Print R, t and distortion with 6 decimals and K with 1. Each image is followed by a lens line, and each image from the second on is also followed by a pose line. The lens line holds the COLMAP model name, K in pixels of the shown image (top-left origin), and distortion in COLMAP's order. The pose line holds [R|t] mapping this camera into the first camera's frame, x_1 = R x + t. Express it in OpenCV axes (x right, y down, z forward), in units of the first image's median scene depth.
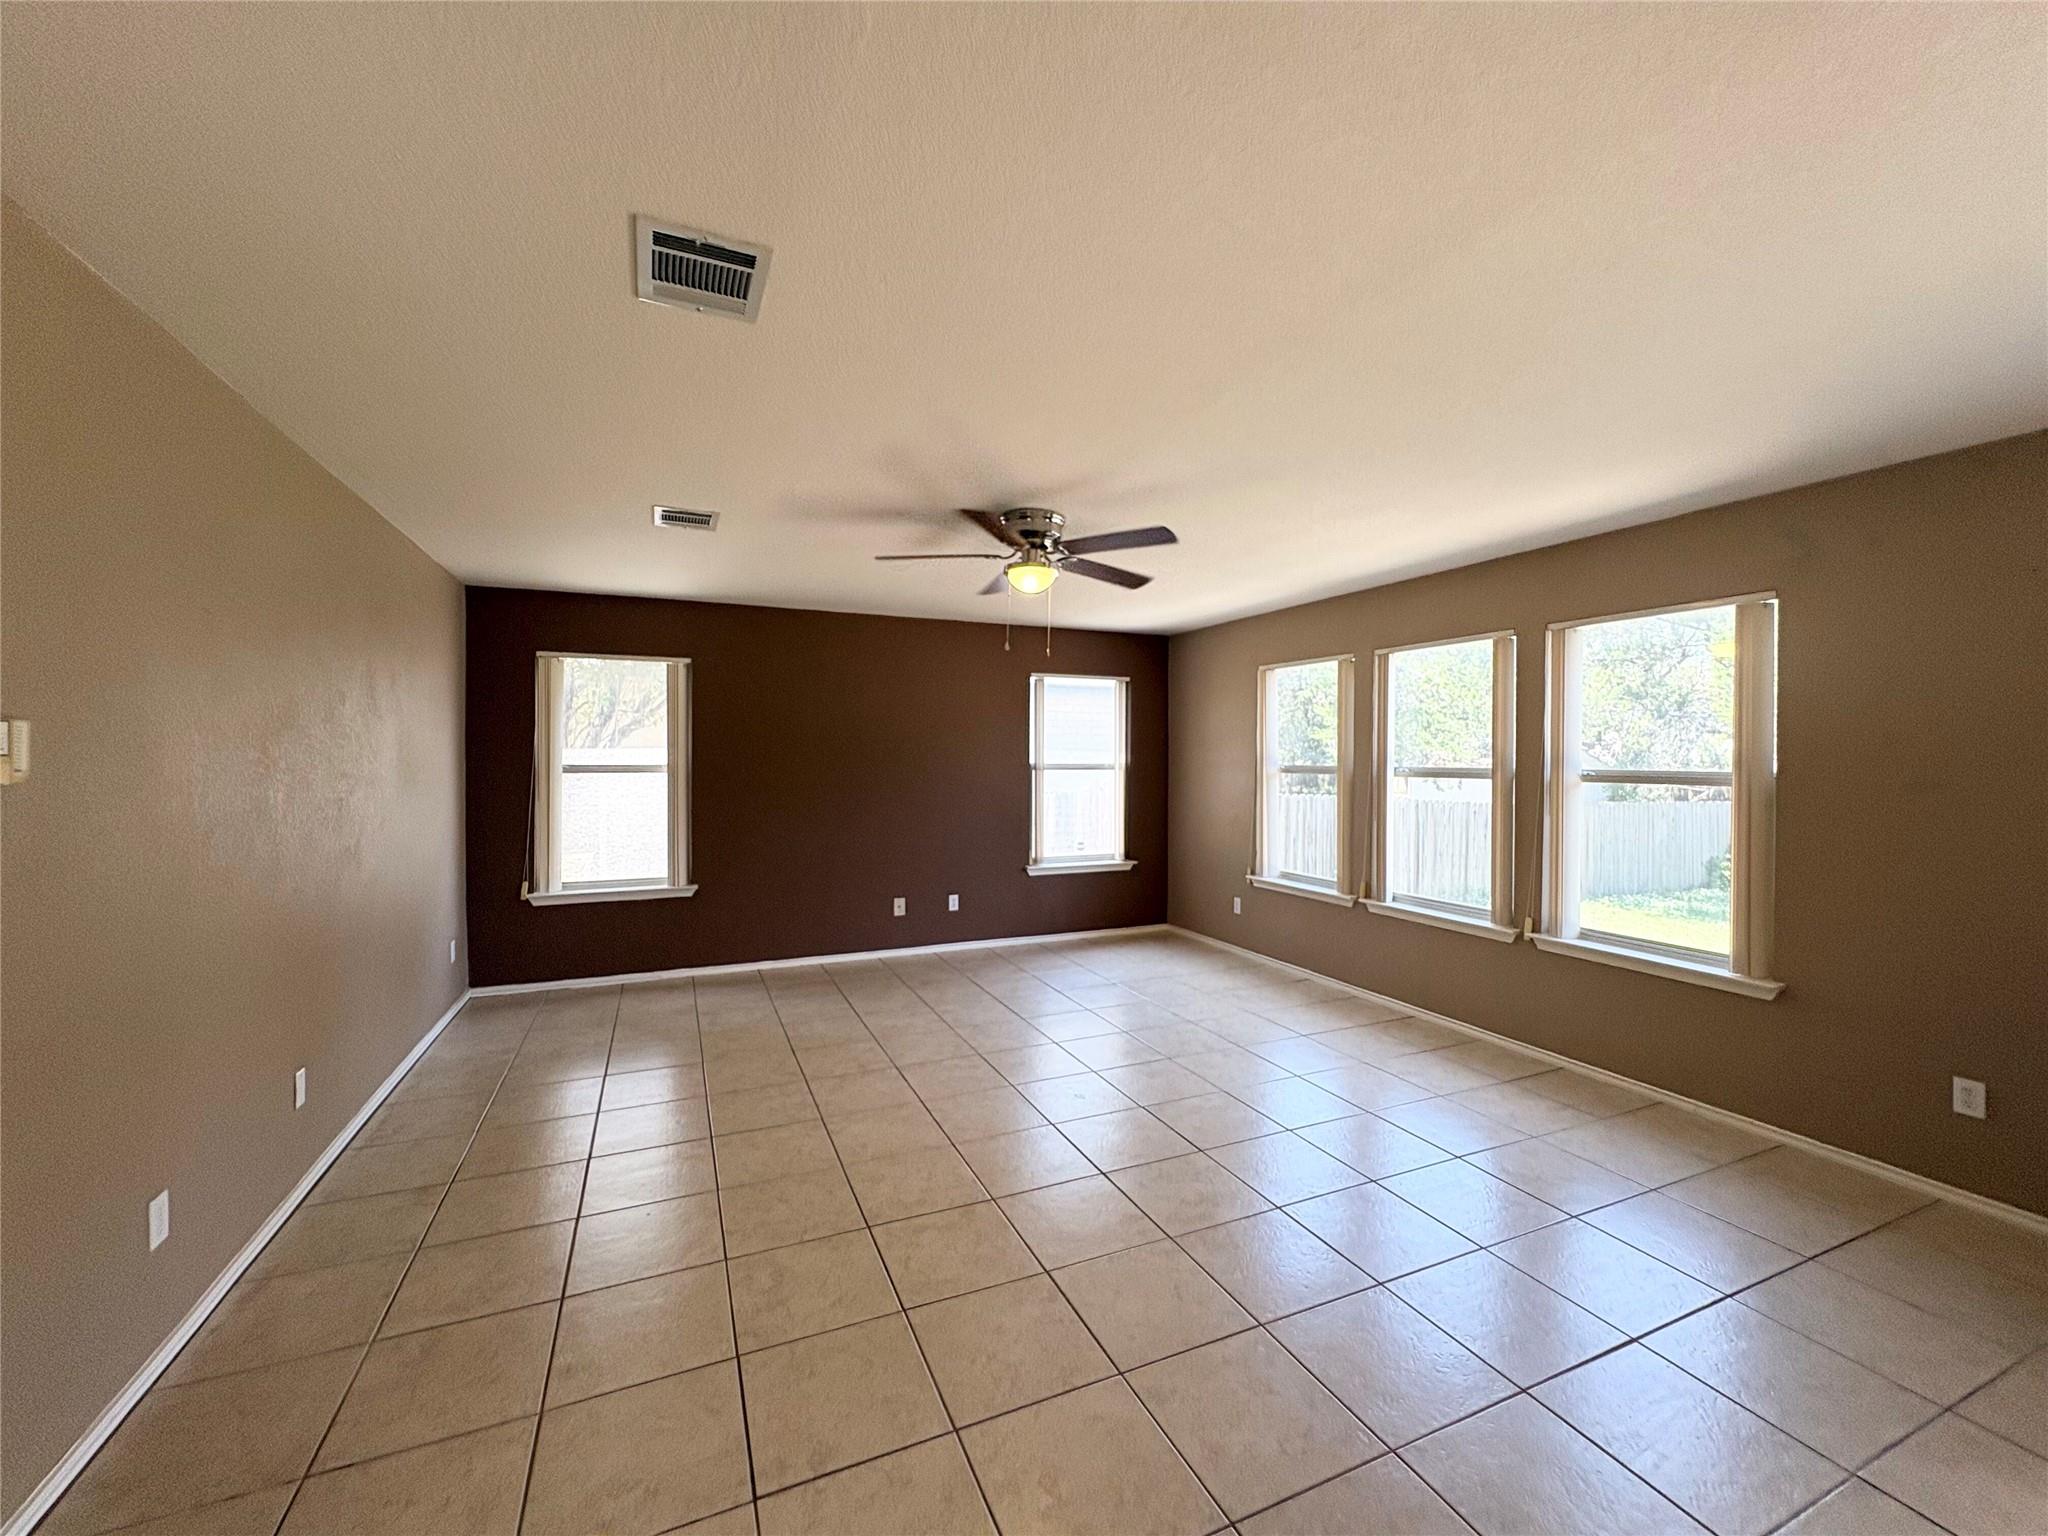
lens RADIAL K [[818.8, 0, 1020.7], [0, 818.8, 761.5], [0, 0, 1]] dist [-0.001241, 0.001622]
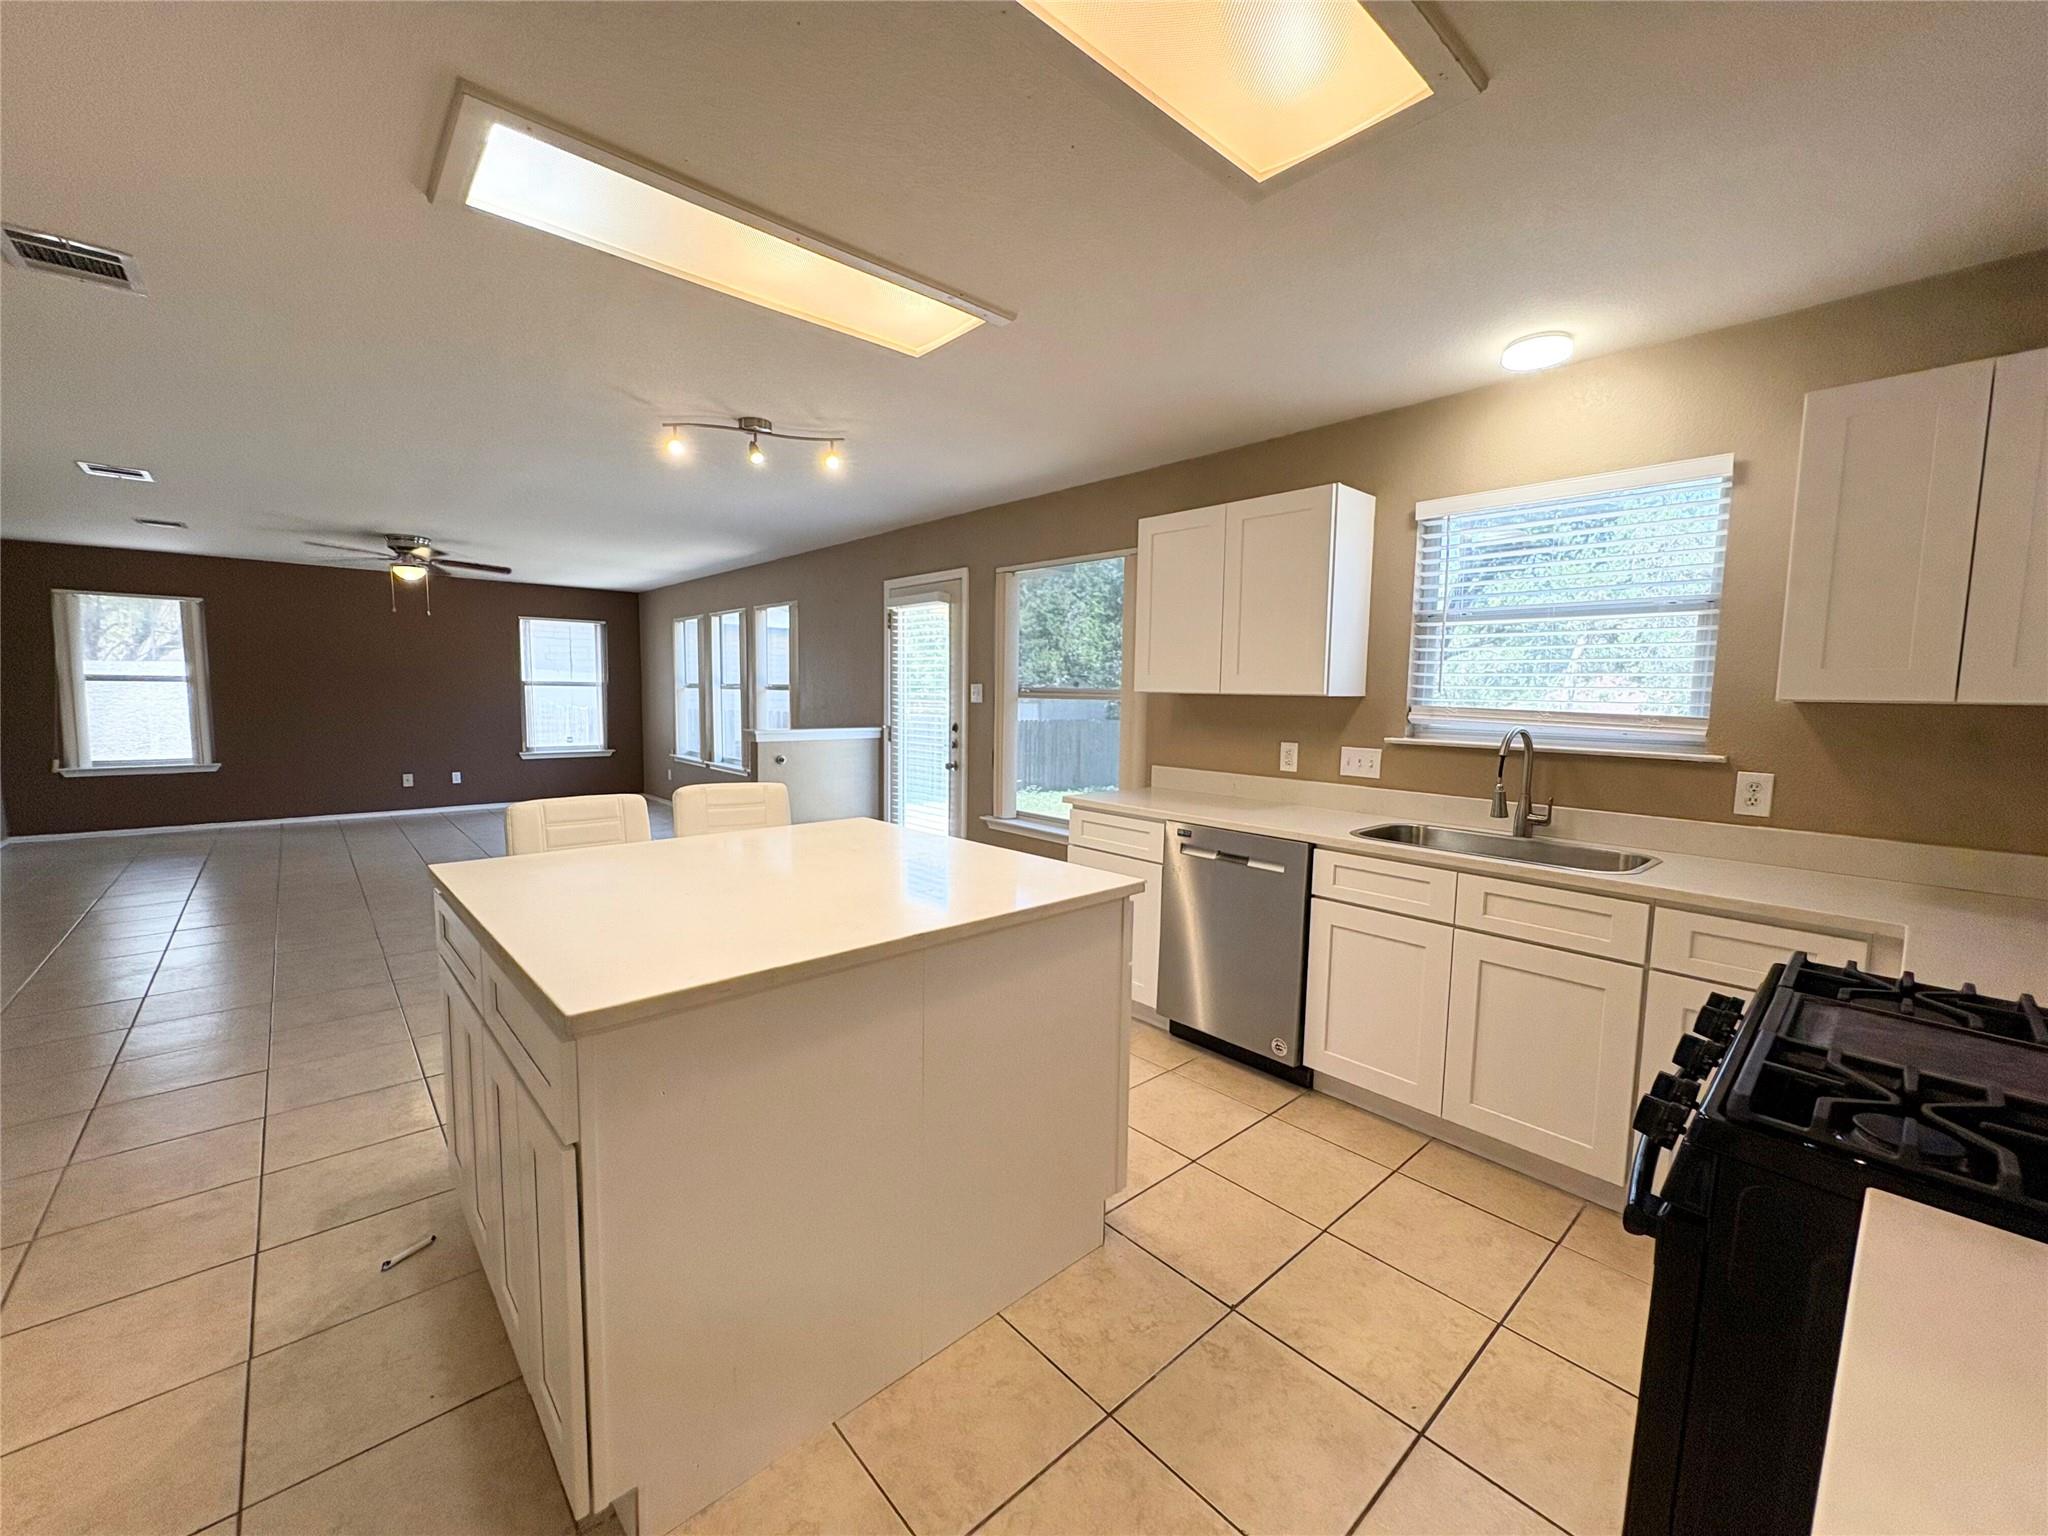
lens RADIAL K [[818.8, 0, 1022.3], [0, 818.8, 760.6], [0, 0, 1]] dist [-0.001241, 0.001622]
pose [[0.950617, -0.016488, 0.309927, 0.469996], [-0.010033, 0.996433, 0.083784, 0.015604], [-0.310203, -0.082756, 0.947062, -0.743162]]
